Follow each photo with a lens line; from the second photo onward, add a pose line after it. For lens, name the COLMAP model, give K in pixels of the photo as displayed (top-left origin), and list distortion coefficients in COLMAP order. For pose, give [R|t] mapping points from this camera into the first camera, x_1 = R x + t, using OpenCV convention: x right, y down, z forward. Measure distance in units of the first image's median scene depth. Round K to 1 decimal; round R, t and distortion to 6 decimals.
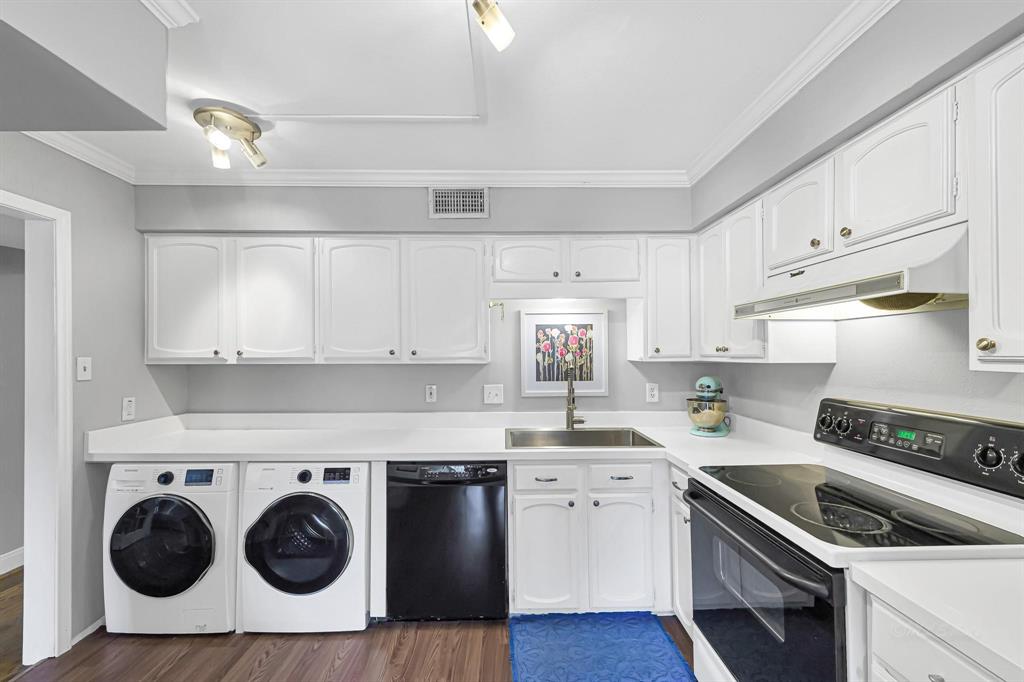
lens RADIAL K [[401.2, 0, 511.5], [0, 401.2, 349.8], [0, 0, 1]] dist [0.004402, -0.000876]
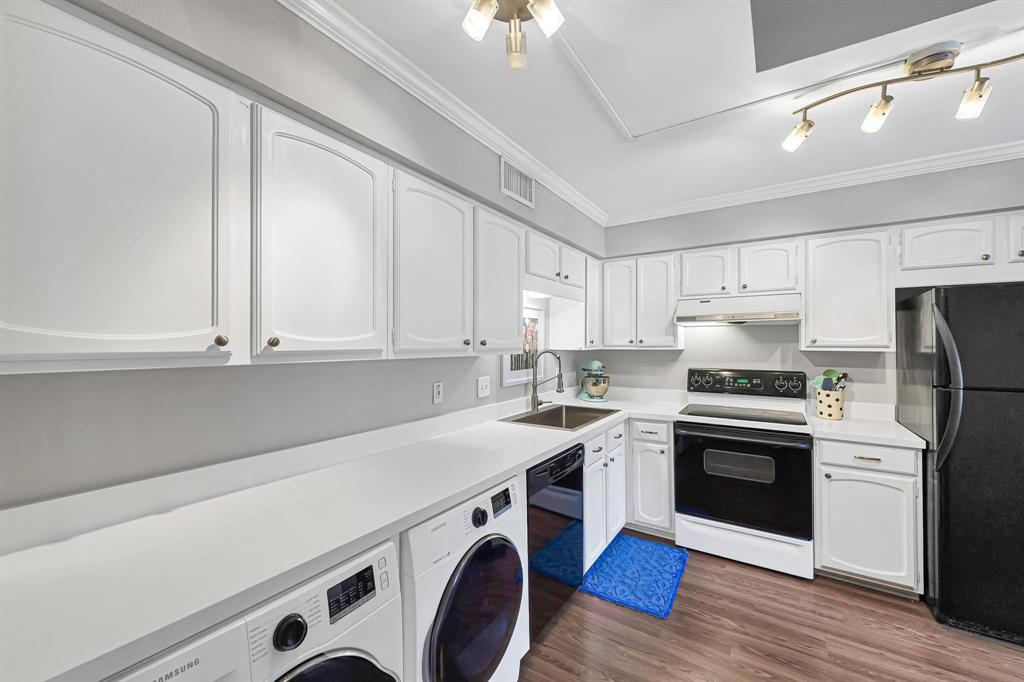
lens RADIAL K [[401.2, 0, 510.9], [0, 401.2, 340.1], [0, 0, 1]] dist [0.004402, -0.000876]
pose [[0.564125, 0.009184, 0.825638, -0.903770], [-0.007715, 0.999953, -0.005851, 0.005706], [-0.825653, -0.003069, 0.564170, 0.468654]]
